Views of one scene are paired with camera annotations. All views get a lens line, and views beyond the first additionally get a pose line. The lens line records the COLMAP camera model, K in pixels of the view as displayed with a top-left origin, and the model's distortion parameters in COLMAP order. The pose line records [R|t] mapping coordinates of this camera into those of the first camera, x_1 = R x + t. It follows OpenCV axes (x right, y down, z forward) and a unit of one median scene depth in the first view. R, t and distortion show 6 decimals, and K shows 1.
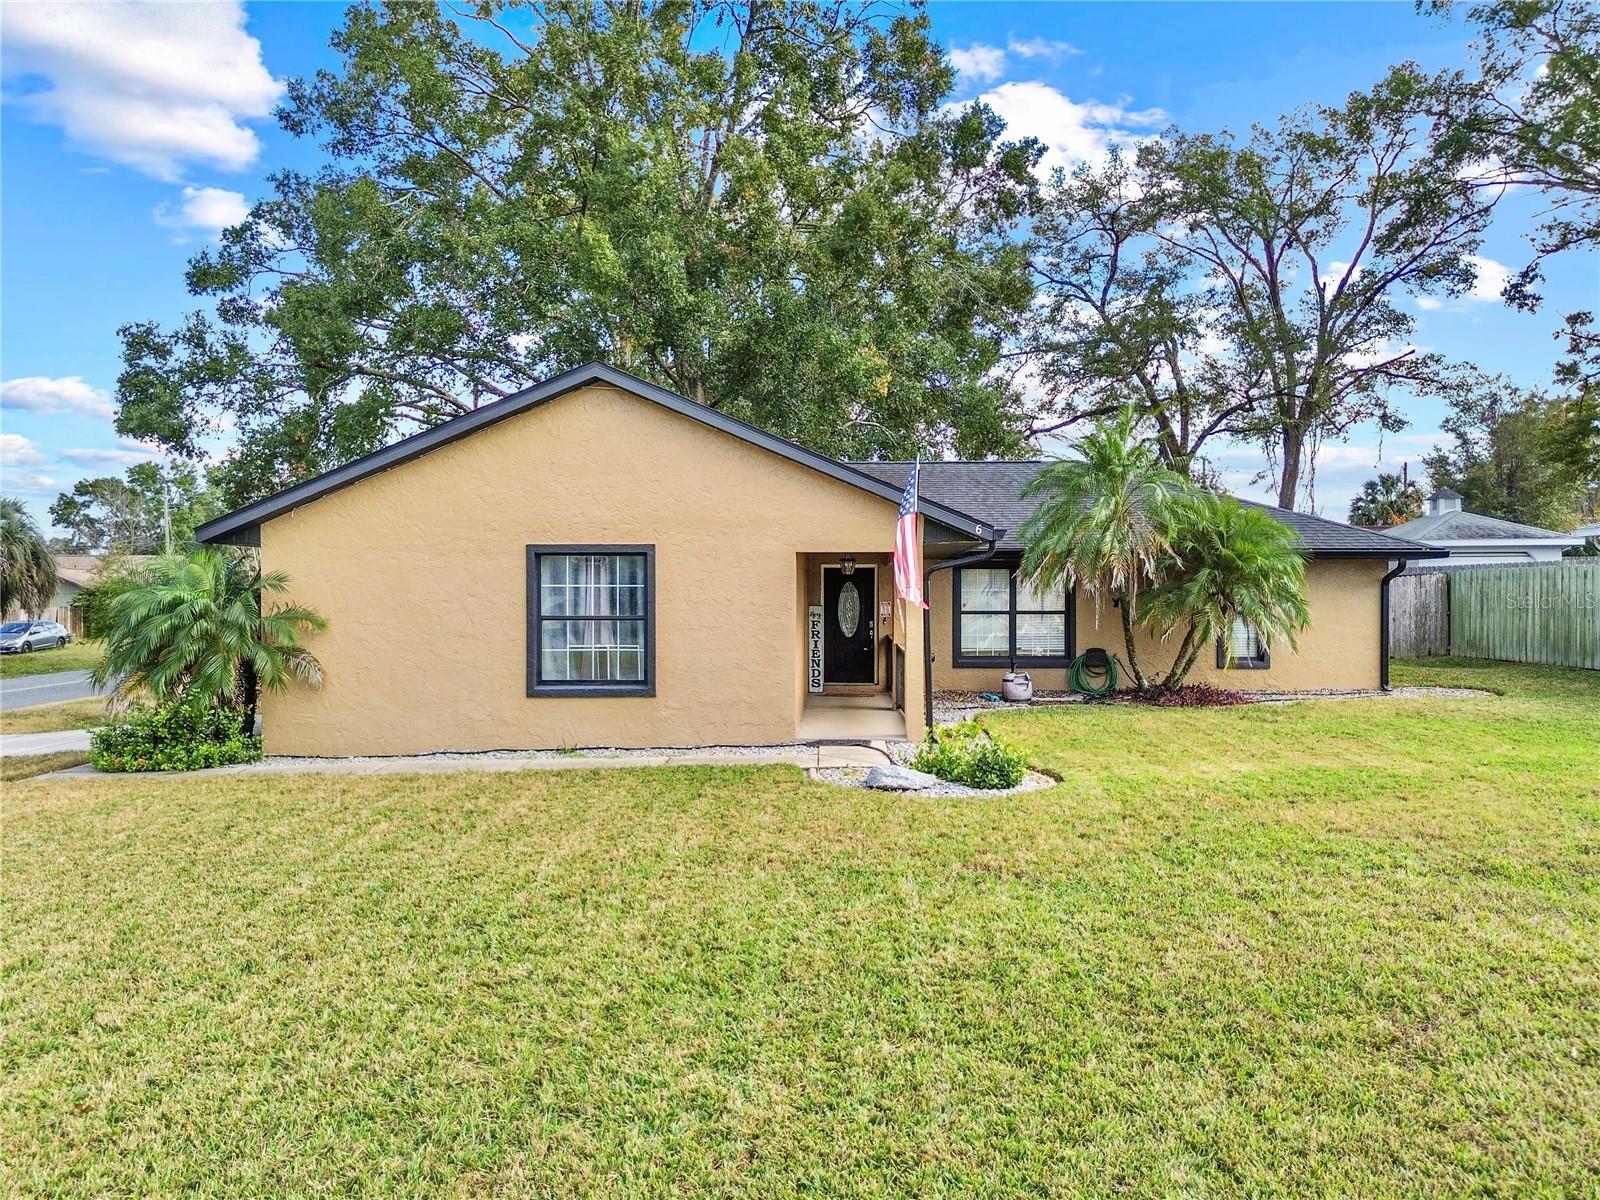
lens RADIAL K [[1188.7, 0, 800.0], [0, 1188.7, 600.0], [0, 0, 1]] dist [0.048346, -0.044819]
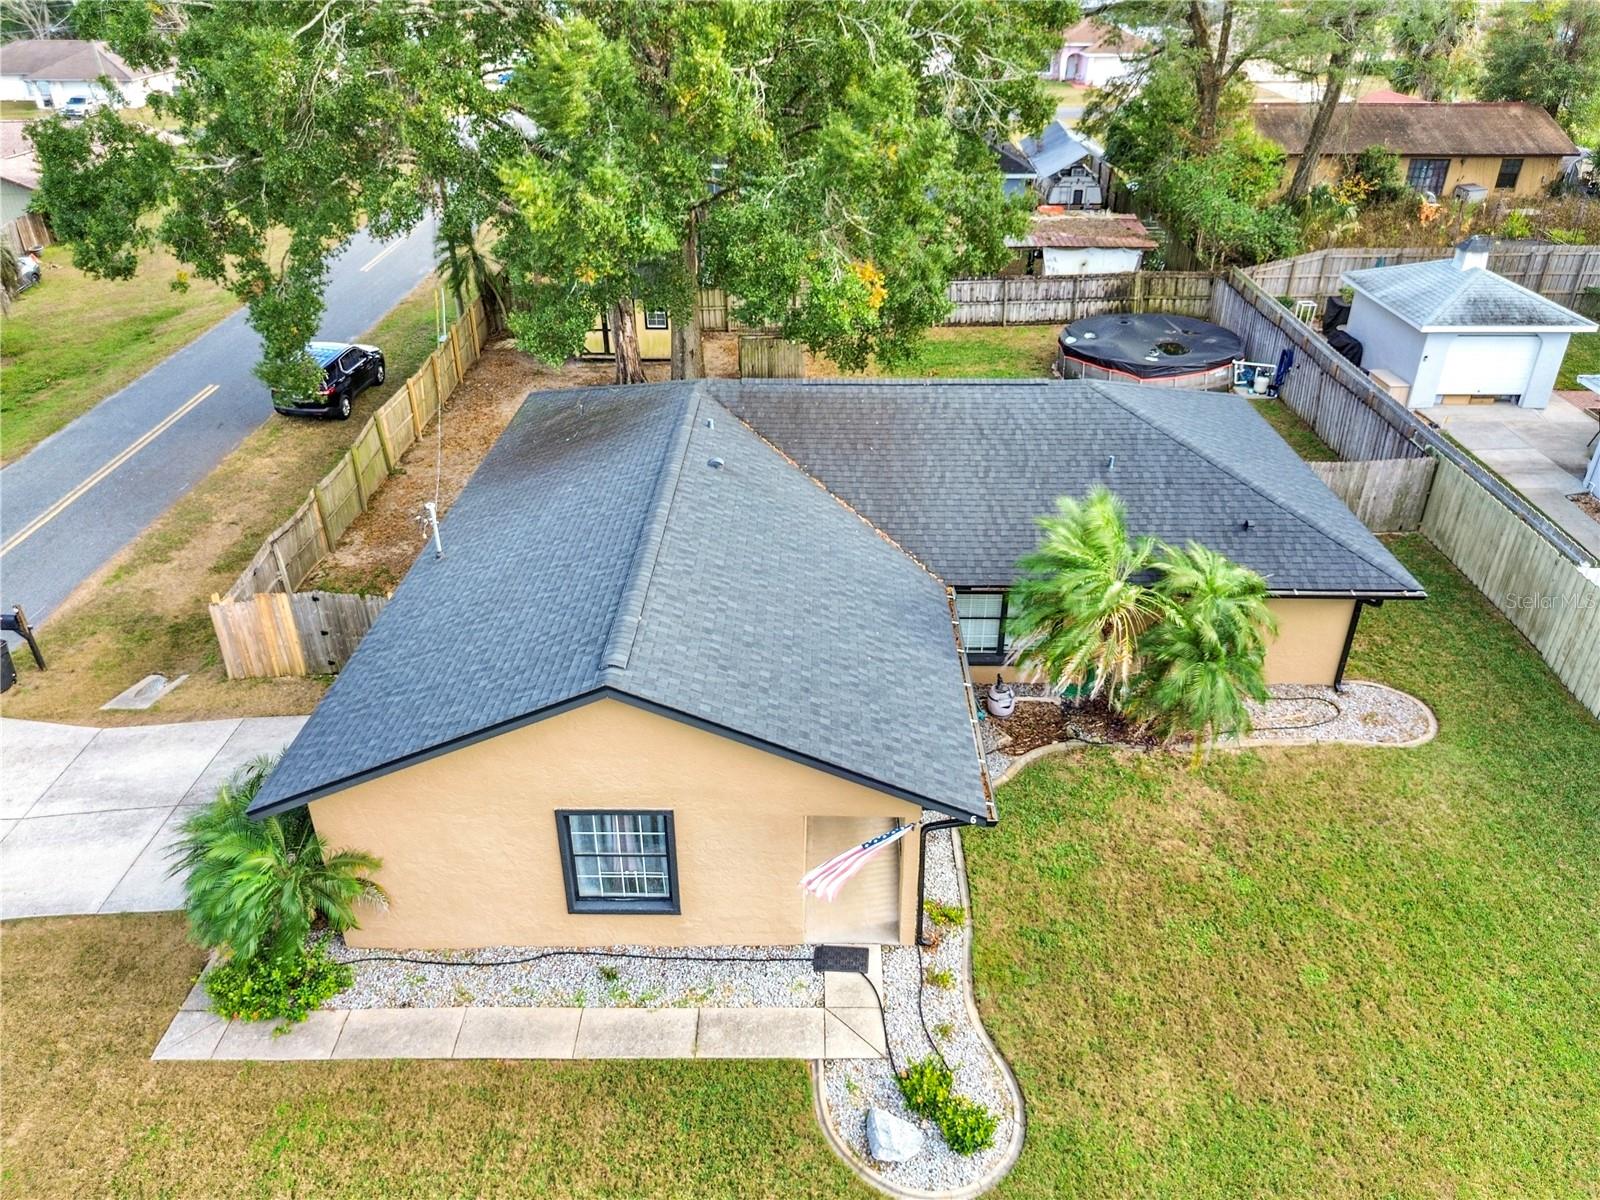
lens RADIAL K [[1131.6, 0, 800.0], [0, 1131.6, 600.0], [0, 0, 1]] dist [0.055791, -0.054786]
pose [[0.999935, -0.006605, 0.009298, -0.015074], [0.001143, 0.869202, 0.494457, -0.715575], [-0.011348, -0.494414, 0.869153, 0.196324]]
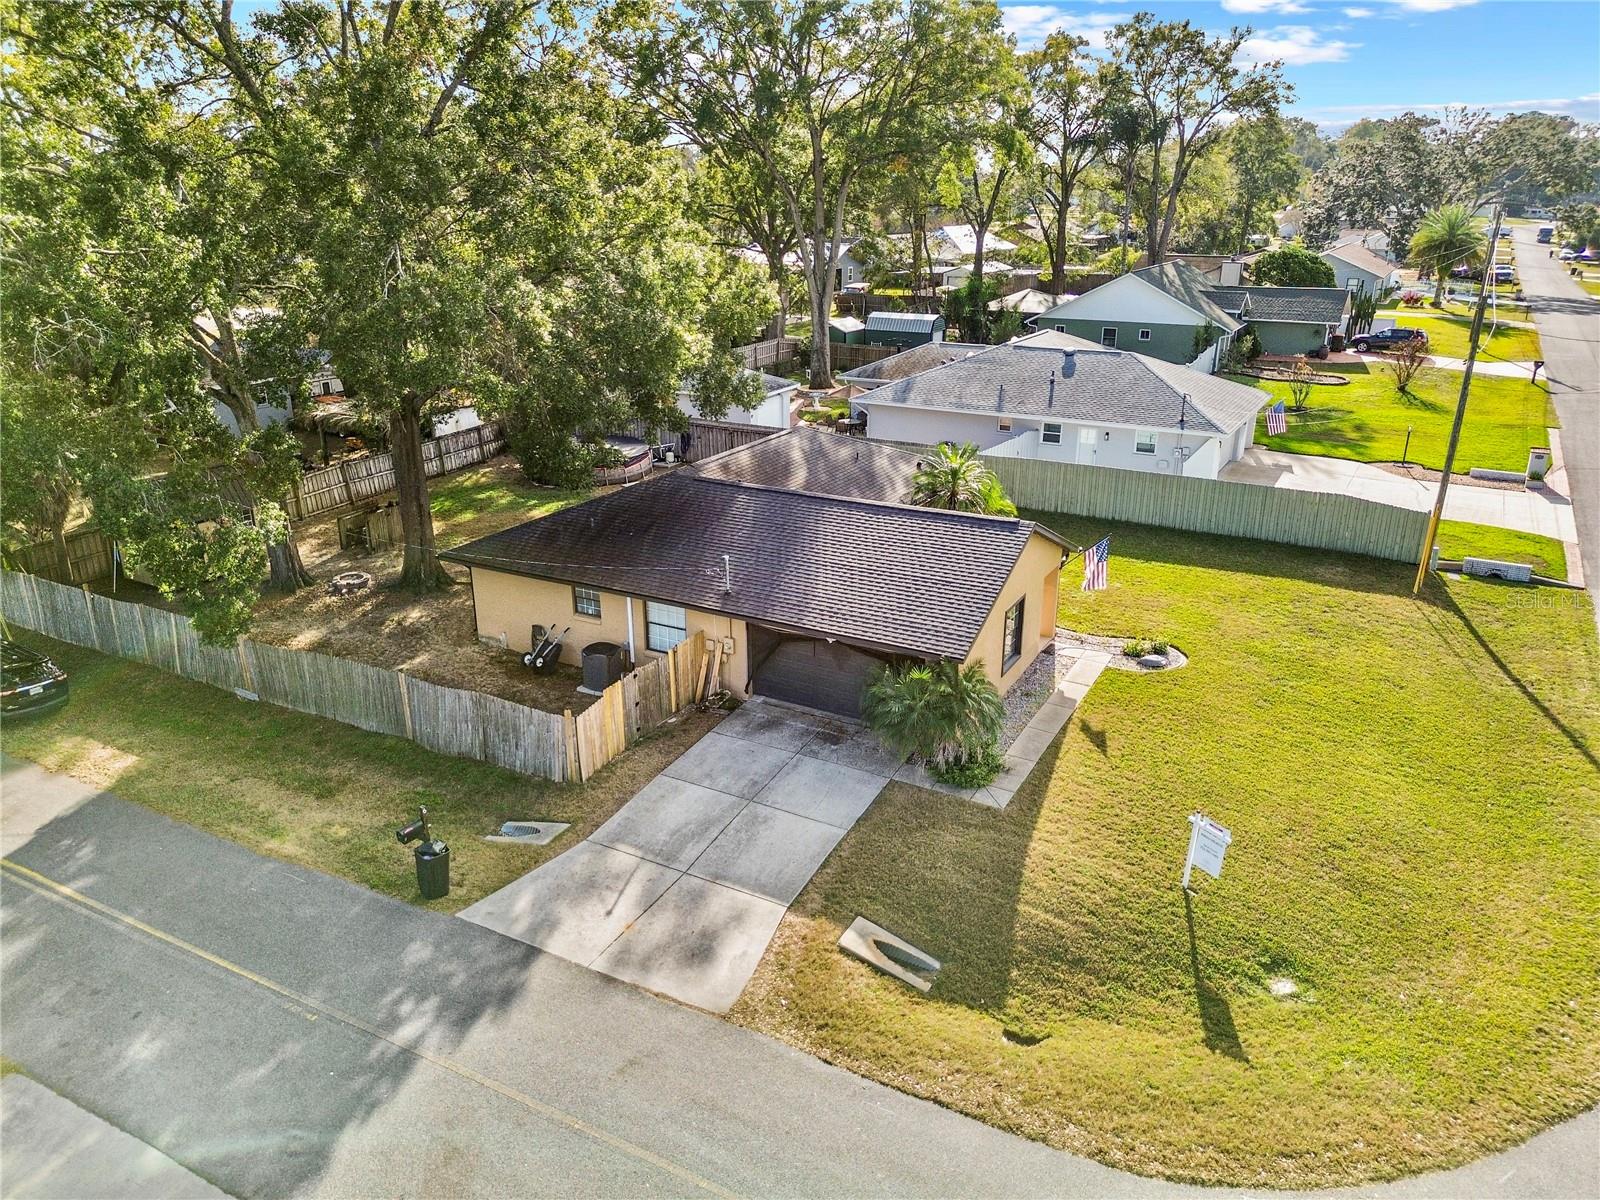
lens RADIAL K [[1188.7, 0, 800.0], [0, 1188.7, 600.0], [0, 0, 1]] dist [0.048346, -0.044819]
pose [[0.456925, -0.299222, 0.837667, -2.101153], [0.008392, 0.943130, 0.332318, -0.738505], [-0.889466, -0.144815, 0.433451, 0.435184]]
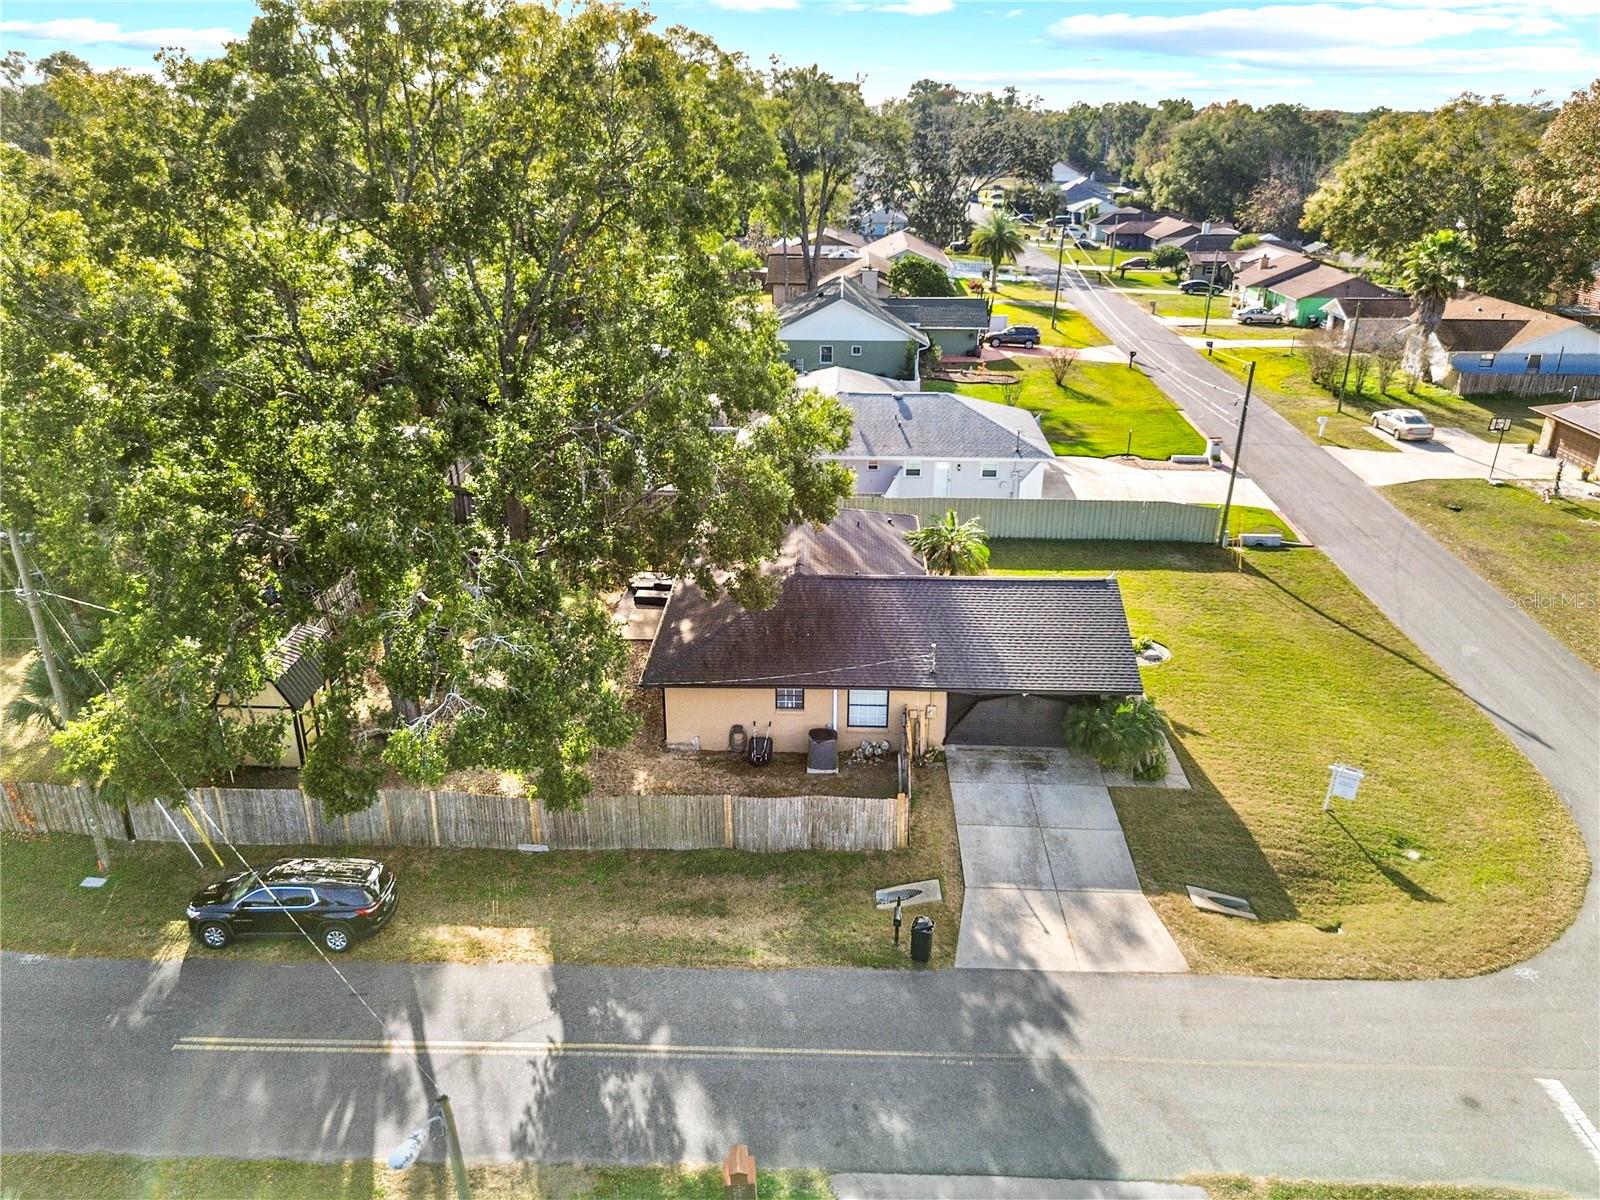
lens RADIAL K [[1188.7, 0, 800.0], [0, 1188.7, 600.0], [0, 0, 1]] dist [0.048346, -0.044819]
pose [[-0.006261, -0.389577, 0.920973, -2.805836], [0.004632, 0.920970, 0.389607, -1.249833], [-0.999970, 0.006706, -0.003962, 1.732121]]
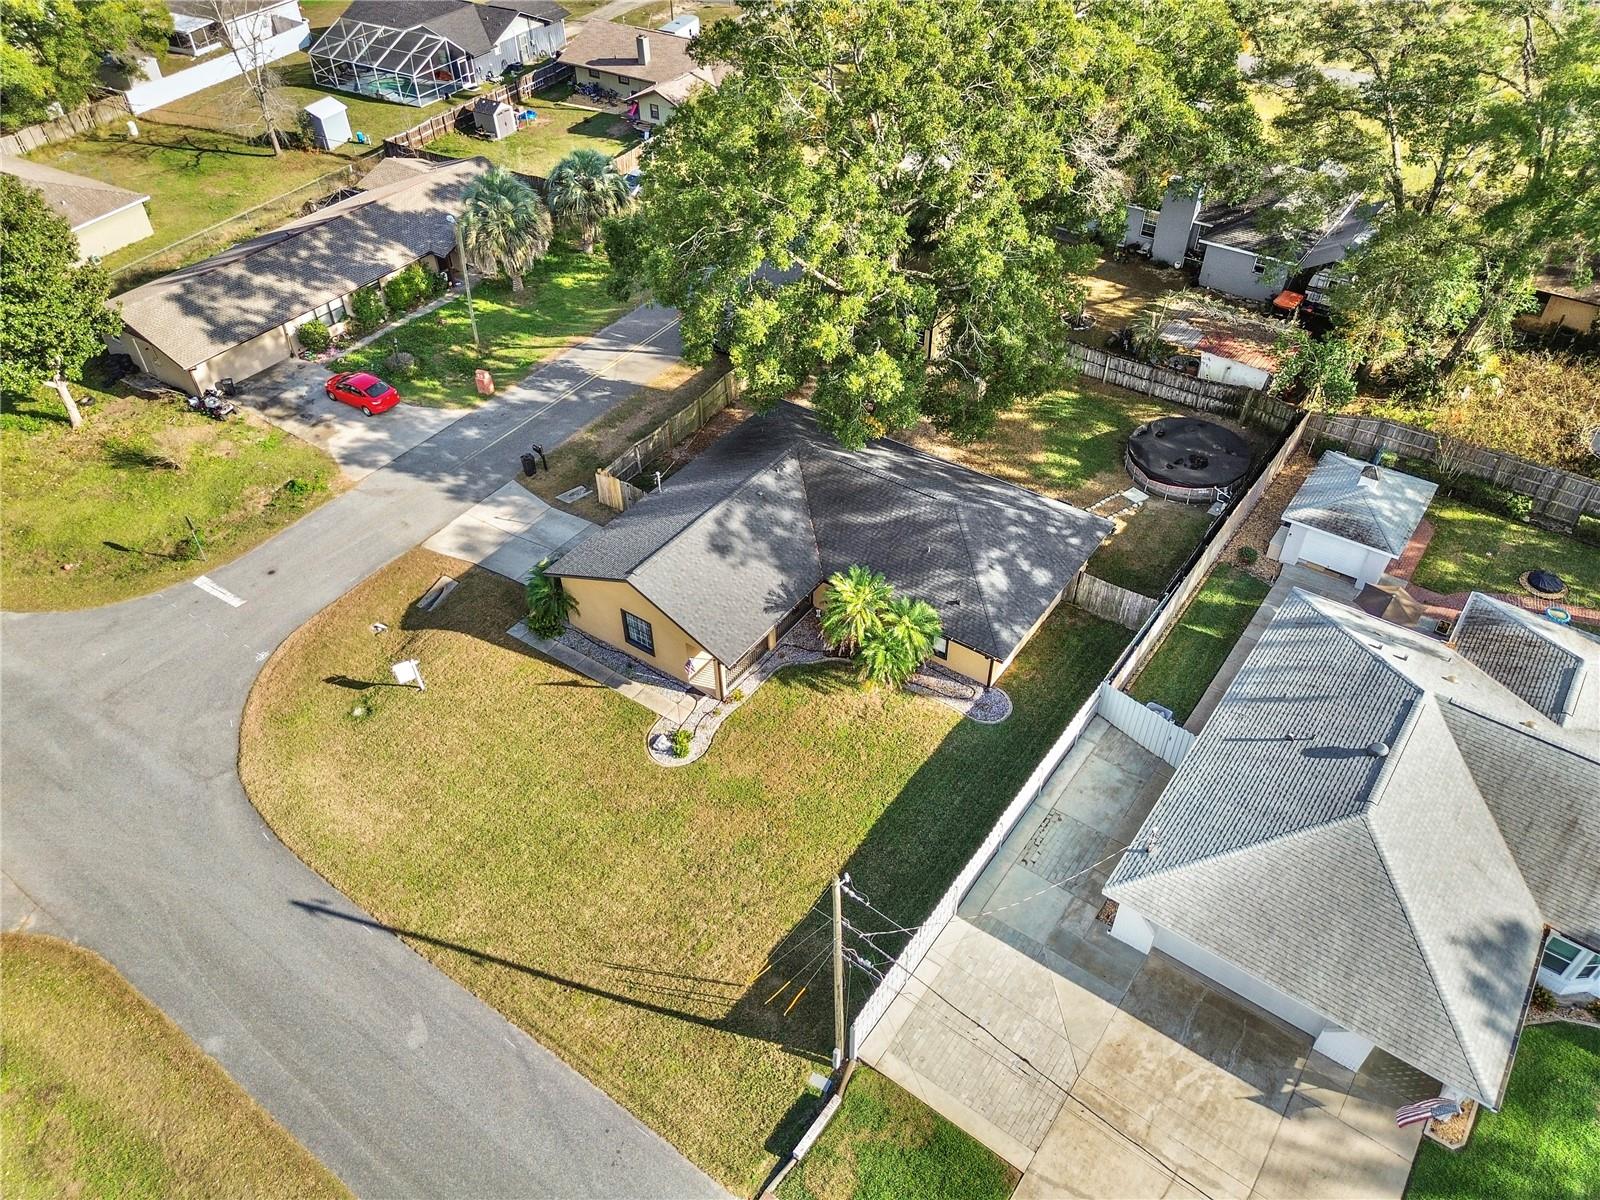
lens RADIAL K [[1131.6, 0, 800.0], [0, 1131.6, 600.0], [0, 0, 1]] dist [0.055791, -0.054786]
pose [[0.832984, 0.364320, -0.416423, 1.443785], [0.010113, 0.742471, 0.669802, -2.105319], [0.553205, -0.562146, 0.614782, -0.605911]]
